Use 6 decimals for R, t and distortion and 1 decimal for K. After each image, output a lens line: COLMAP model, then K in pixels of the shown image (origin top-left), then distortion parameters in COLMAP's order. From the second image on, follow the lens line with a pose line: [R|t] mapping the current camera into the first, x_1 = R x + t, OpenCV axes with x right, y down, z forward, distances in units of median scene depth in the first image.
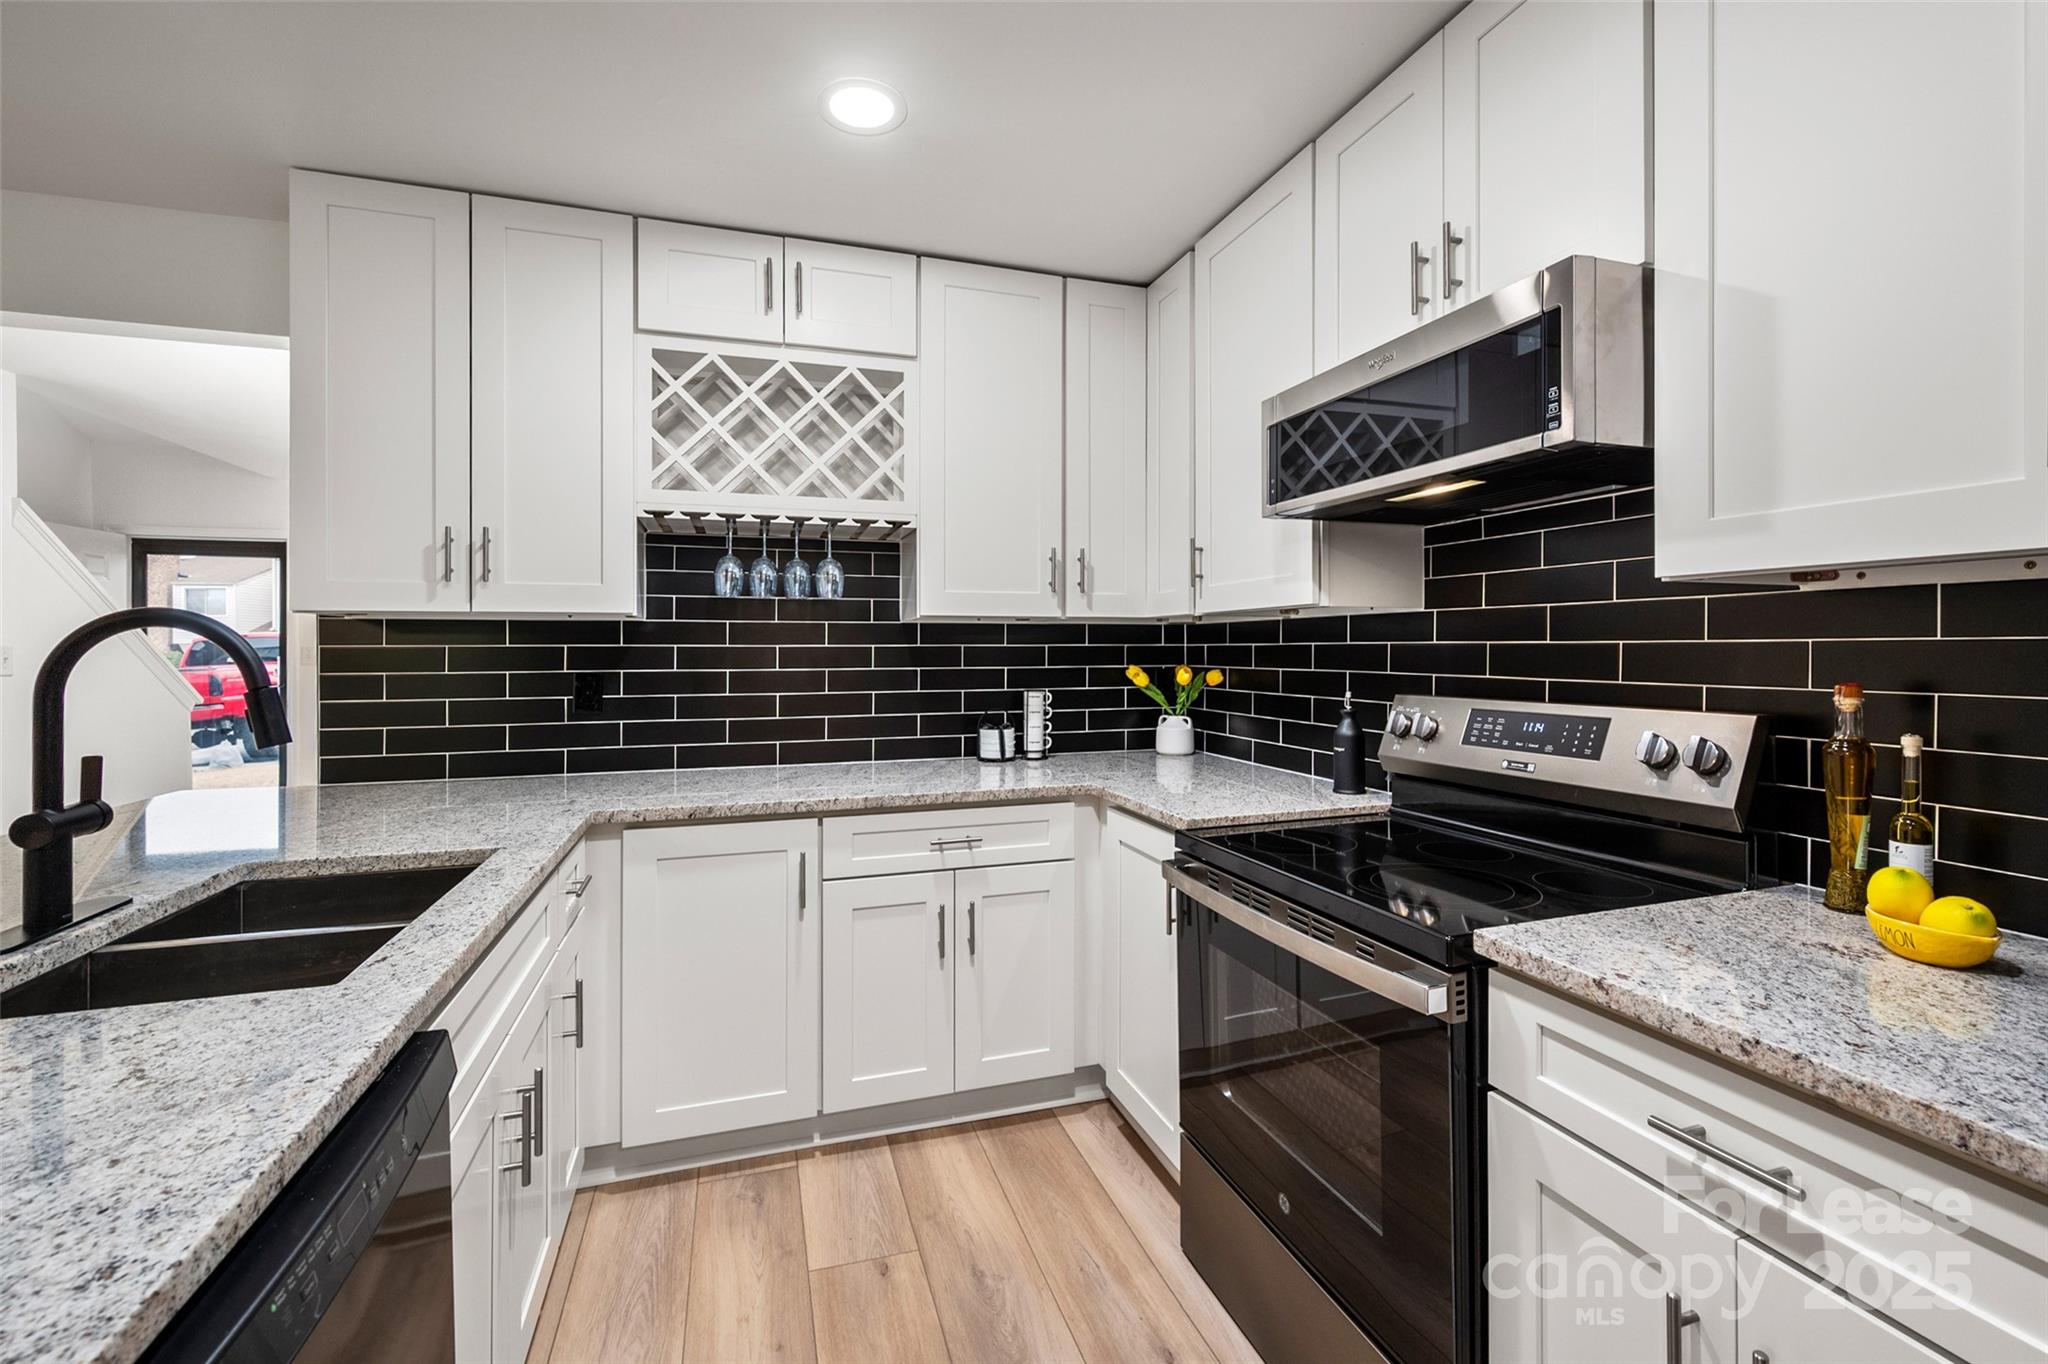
lens RADIAL K [[858.7, 0, 1020.5], [0, 858.7, 648.8], [0, 0, 1]] dist [-0.000392, -0.000179]
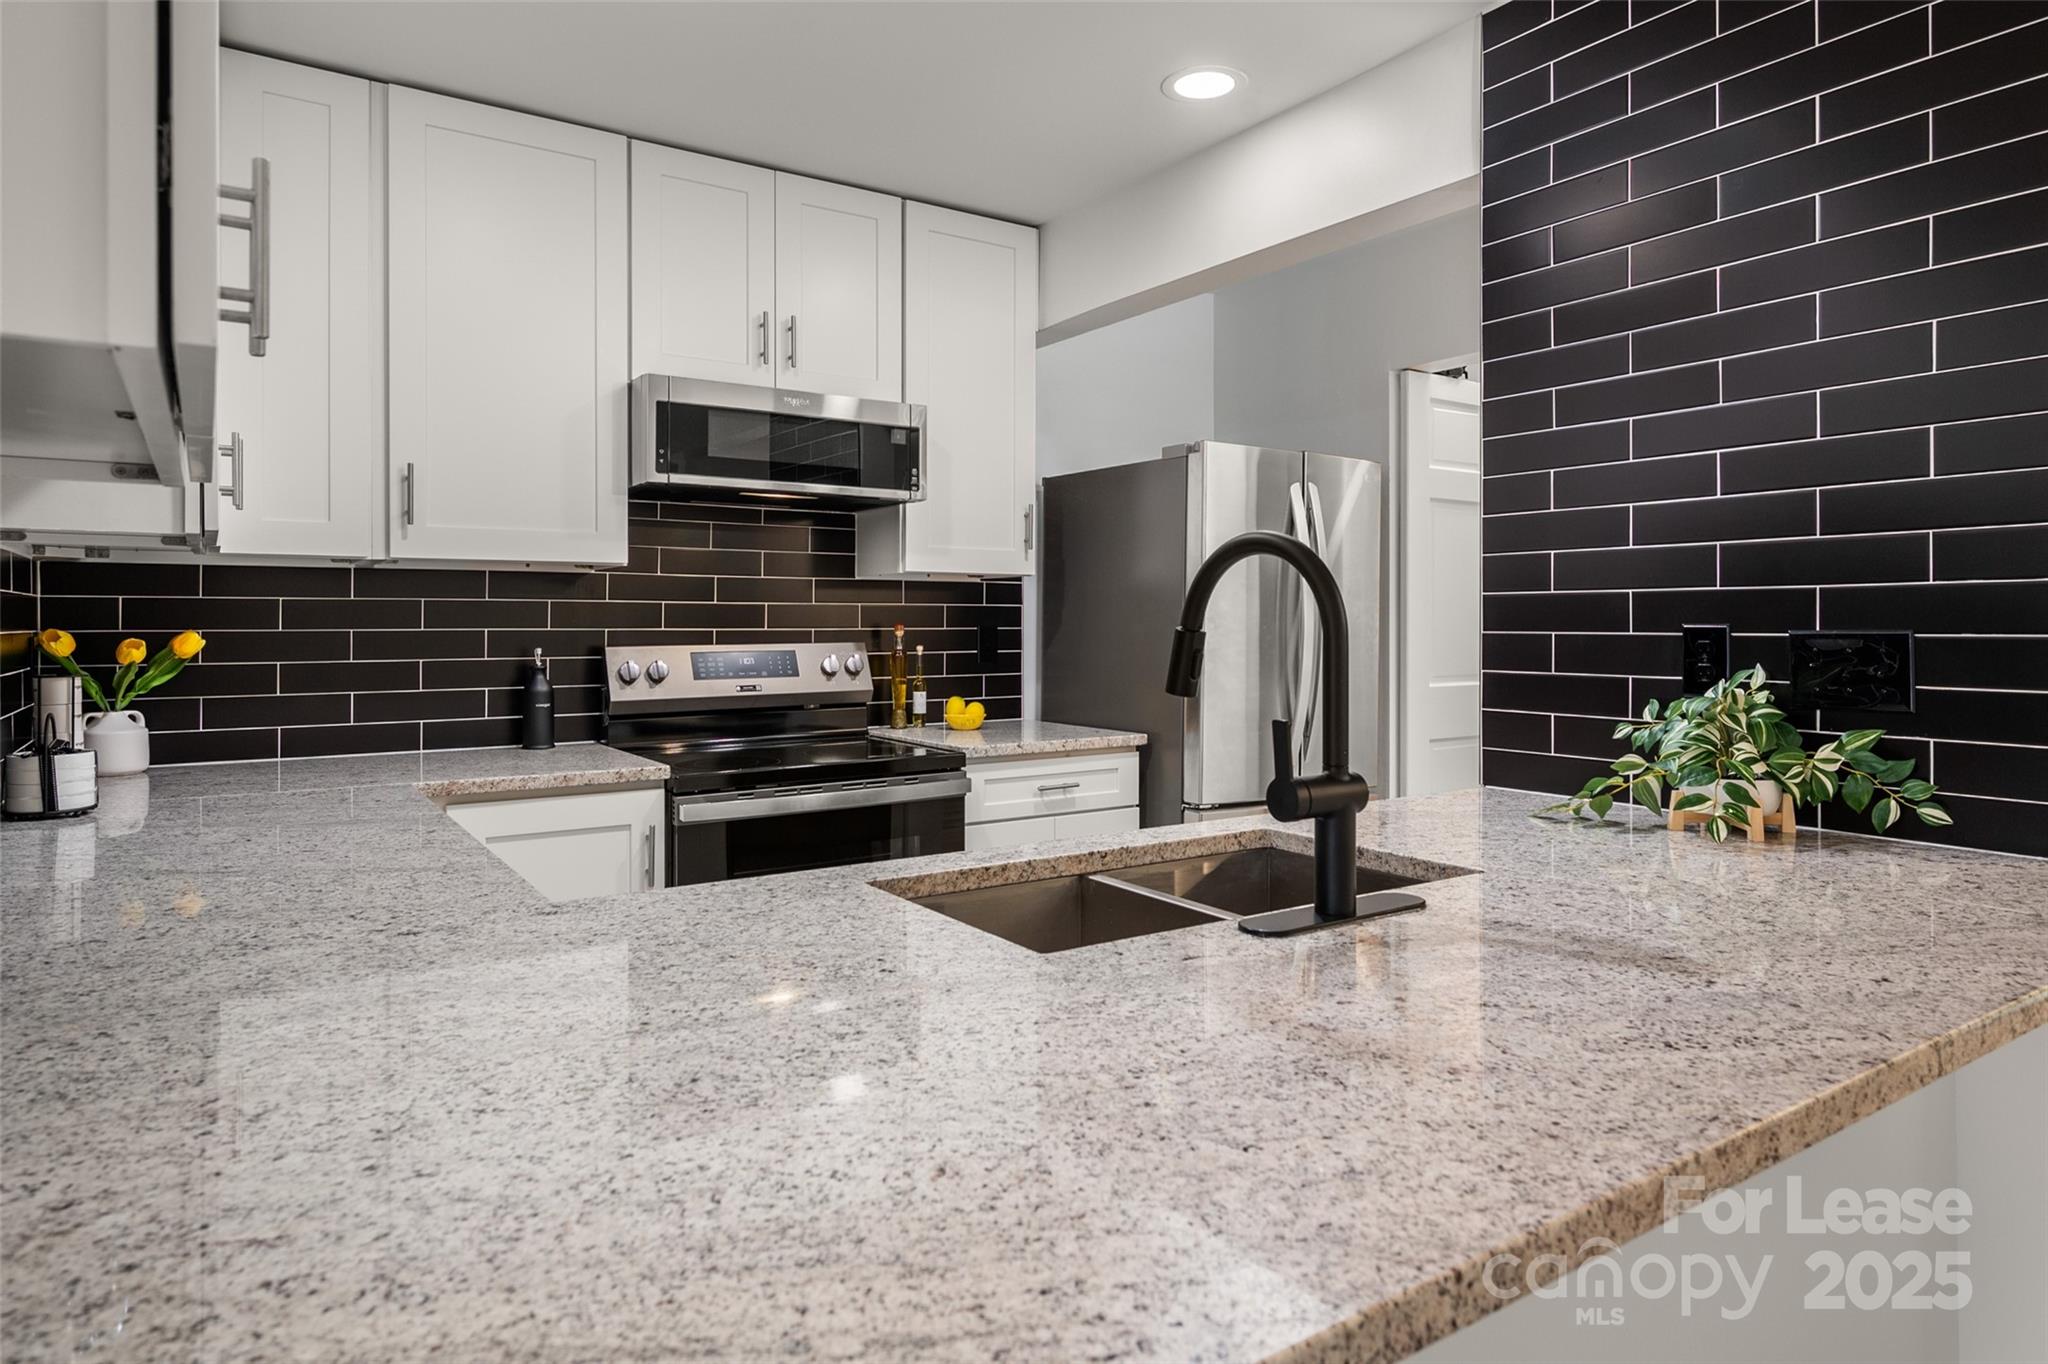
lens RADIAL K [[1196.6, 0, 1023.9], [0, 1196.6, 625.6], [0, 0, 1]] dist [-0.000589, -0.000383]
pose [[-0.269455, 0.000309, 0.963013, -1.128282], [0.001311, 0.999999, 0.000046, 0.024127], [-0.963012, 0.001275, -0.269455, 0.835015]]
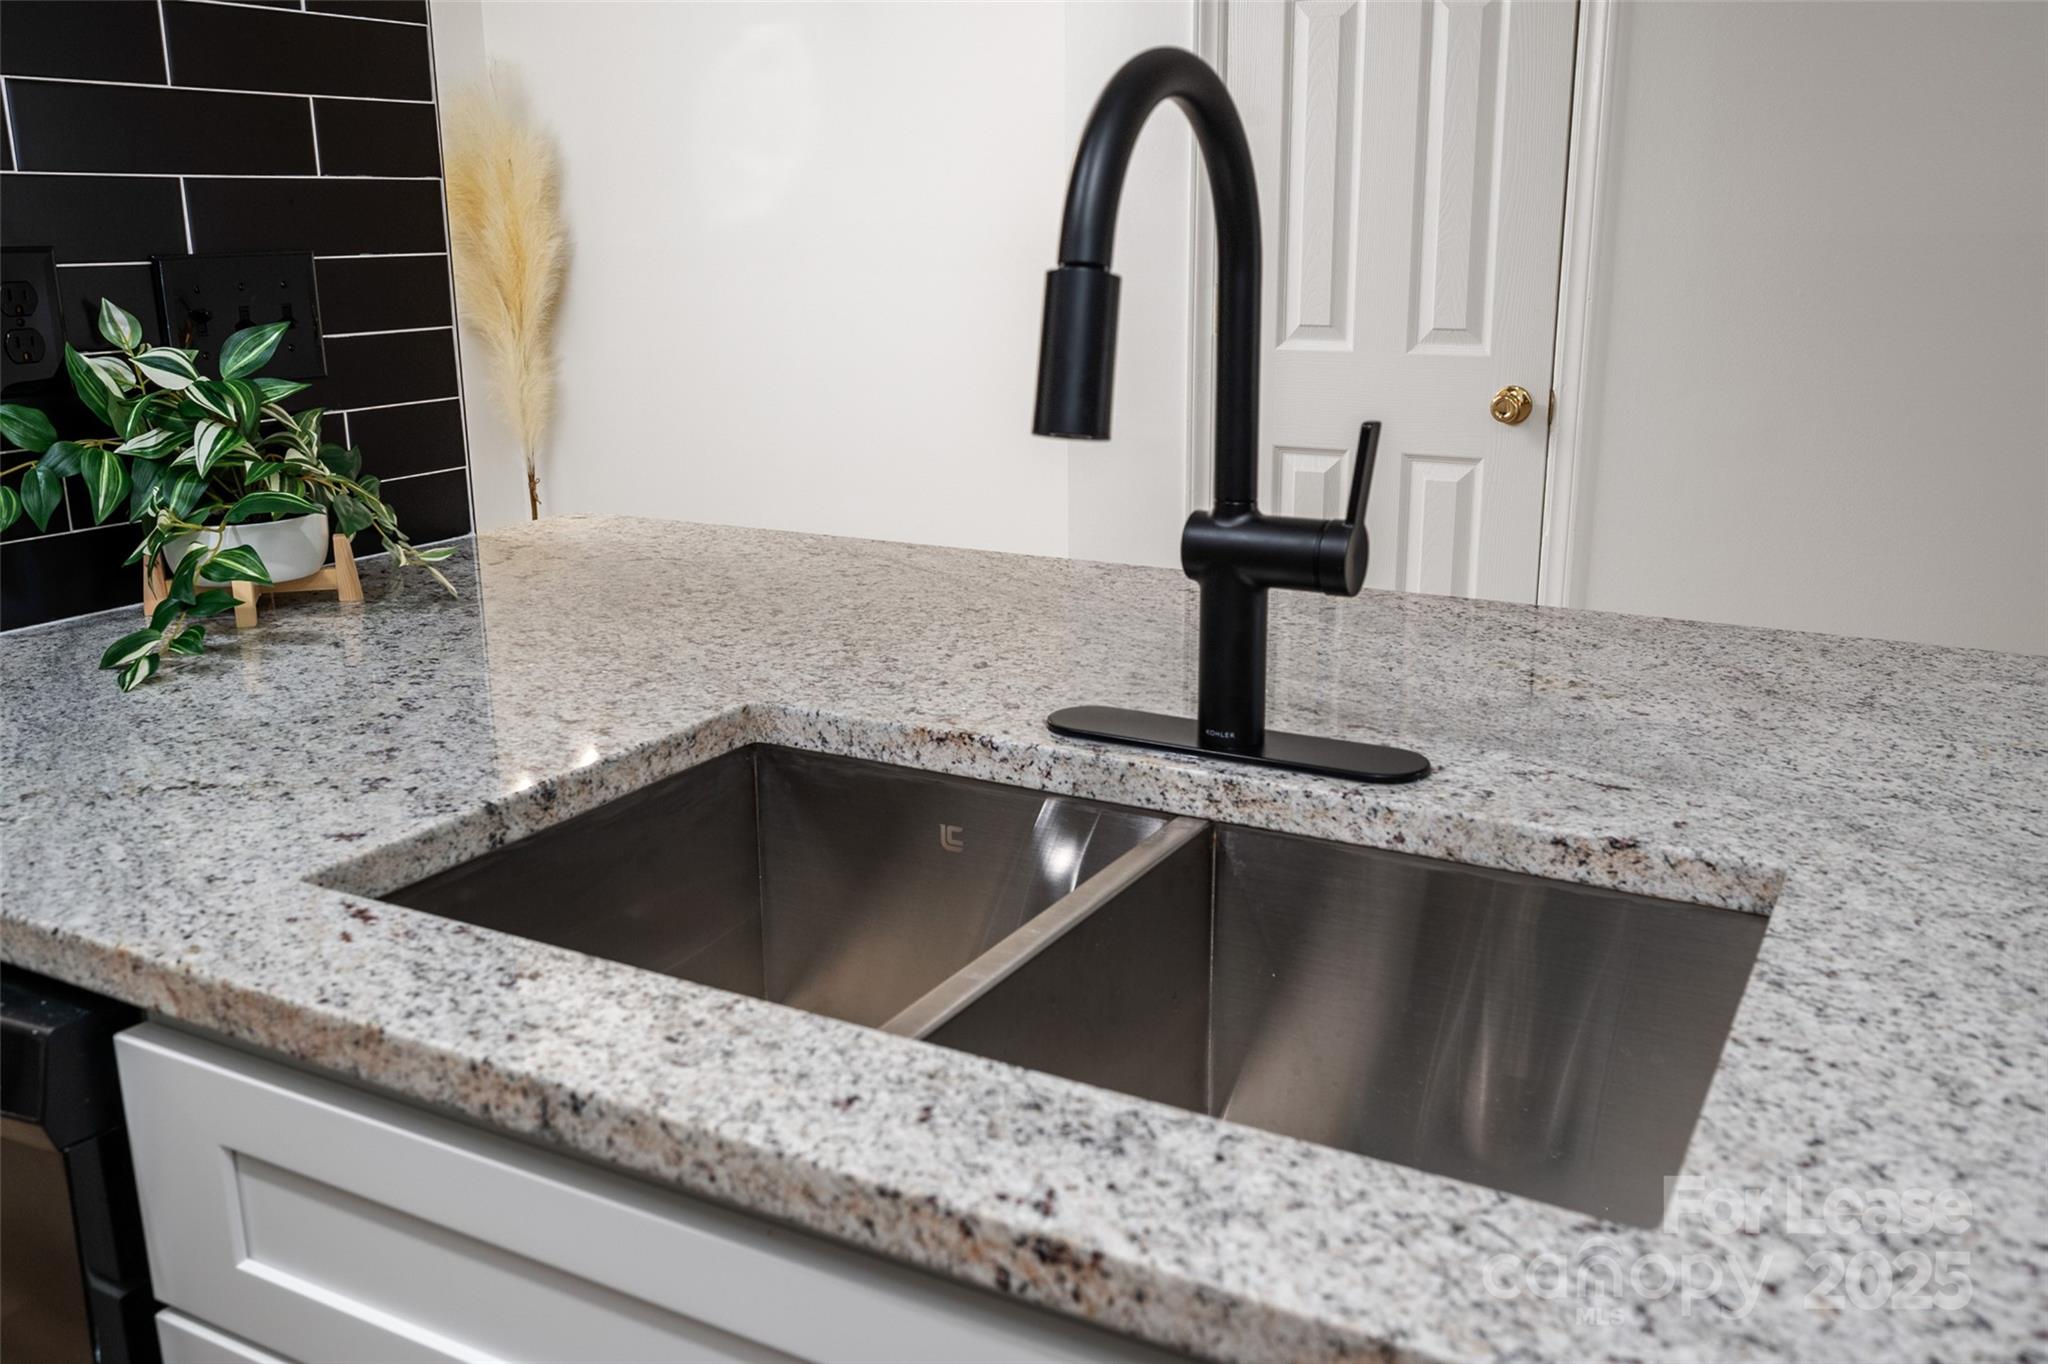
lens RADIAL K [[1725.7, 0, 1052.7], [0, 1725.7, 682.1], [0, 0, 1]] dist [-0.001993, -0.003923]
pose [[-0.725350, 0.184415, -0.663218, -0.208975], [0.004920, 0.964812, 0.262895, 0.012991], [0.688363, 0.187427, -0.700734, 0.849411]]
